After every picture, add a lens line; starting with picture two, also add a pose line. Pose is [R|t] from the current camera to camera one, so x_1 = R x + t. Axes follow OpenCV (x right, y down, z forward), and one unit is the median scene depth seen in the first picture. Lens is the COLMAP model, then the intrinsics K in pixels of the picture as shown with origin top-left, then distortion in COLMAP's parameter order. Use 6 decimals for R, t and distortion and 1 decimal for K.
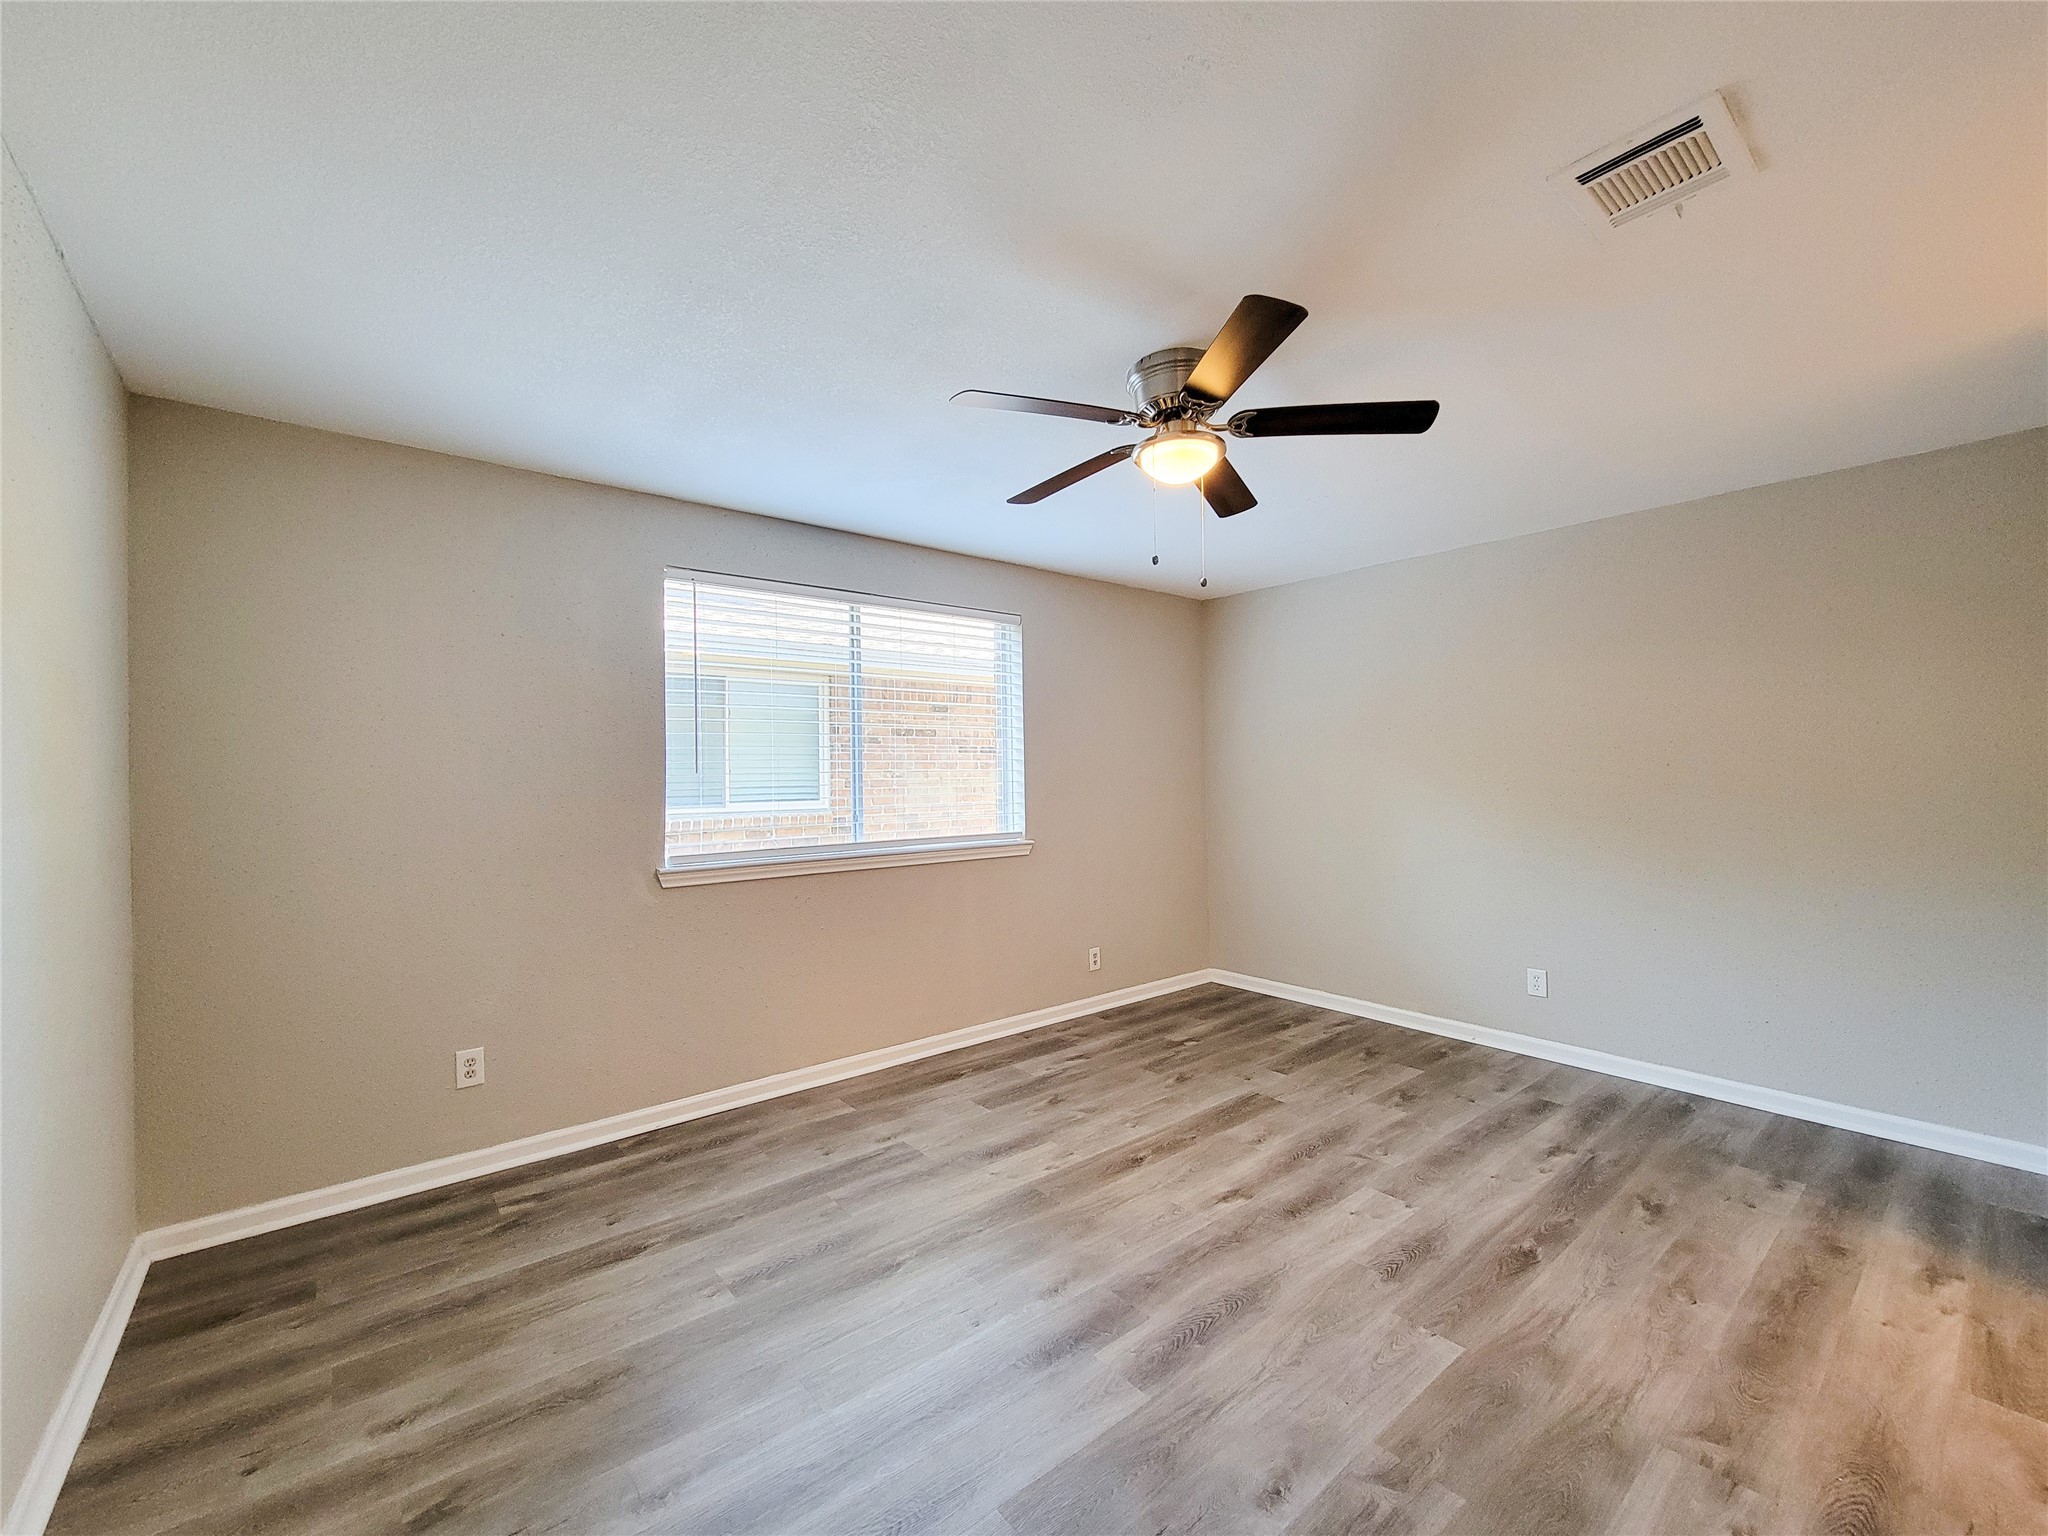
lens RADIAL K [[831.0, 0, 1024.2], [0, 831.0, 772.6], [0, 0, 1]] dist [0.005672, -0.004545]
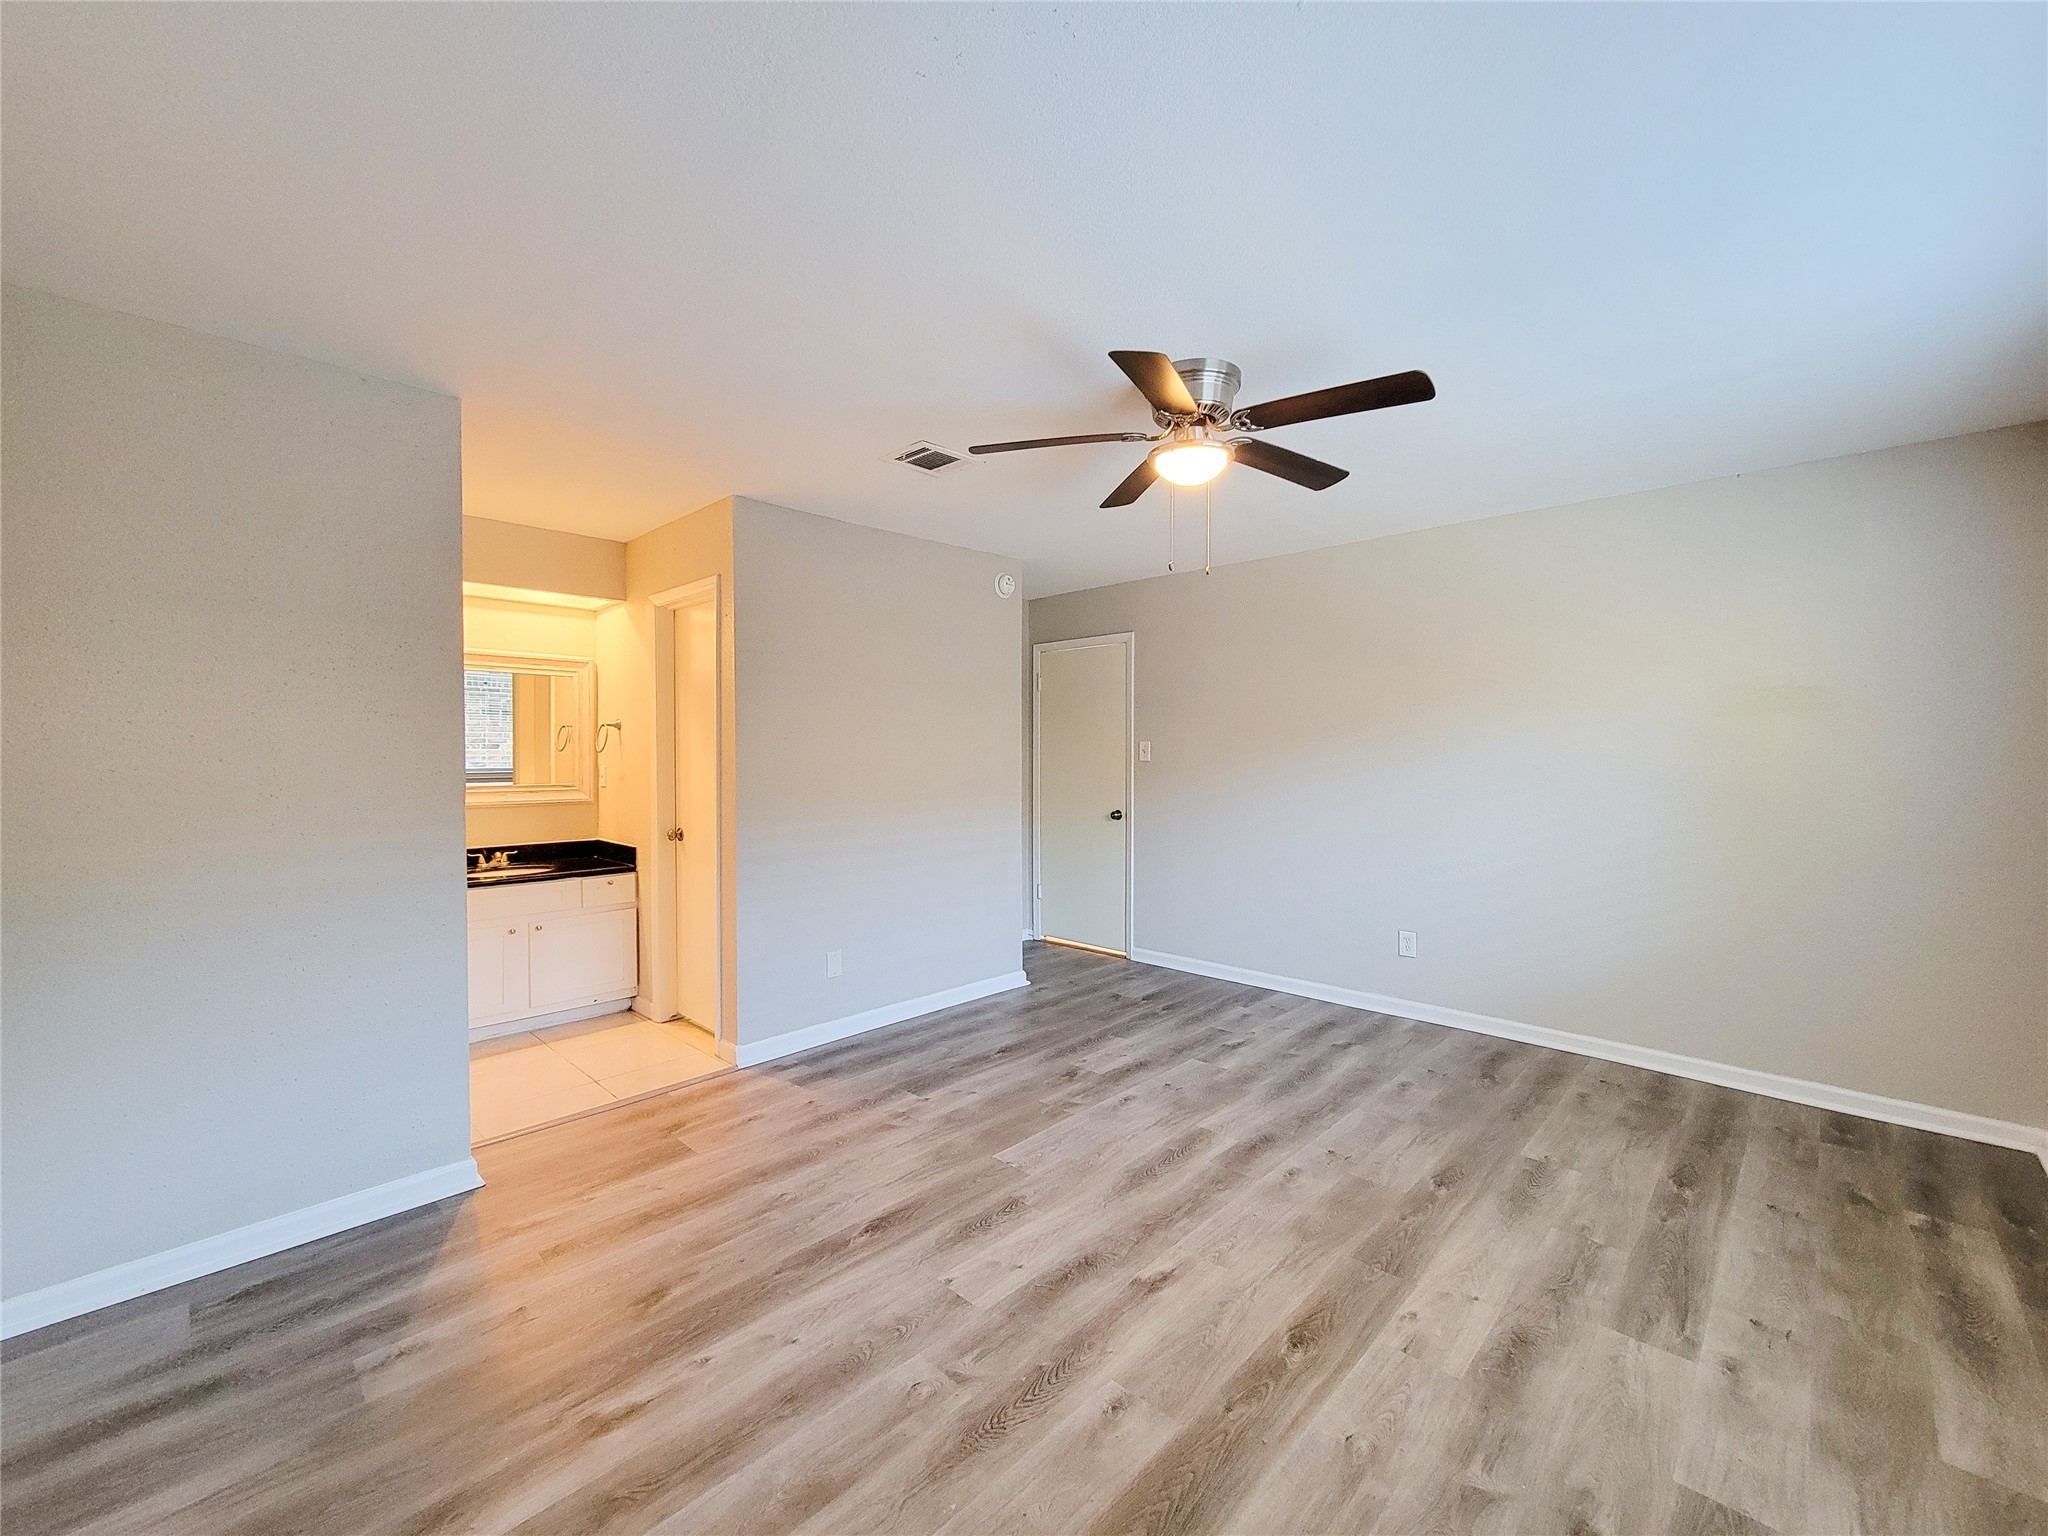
lens RADIAL K [[831.0, 0, 1024.2], [0, 831.0, 772.6], [0, 0, 1]] dist [0.005672, -0.004545]
pose [[-0.992886, 0.017727, -0.117743, 0.465624], [0.015582, 0.999696, 0.019116, -0.002139], [0.118046, 0.017146, -0.992860, 1.787680]]
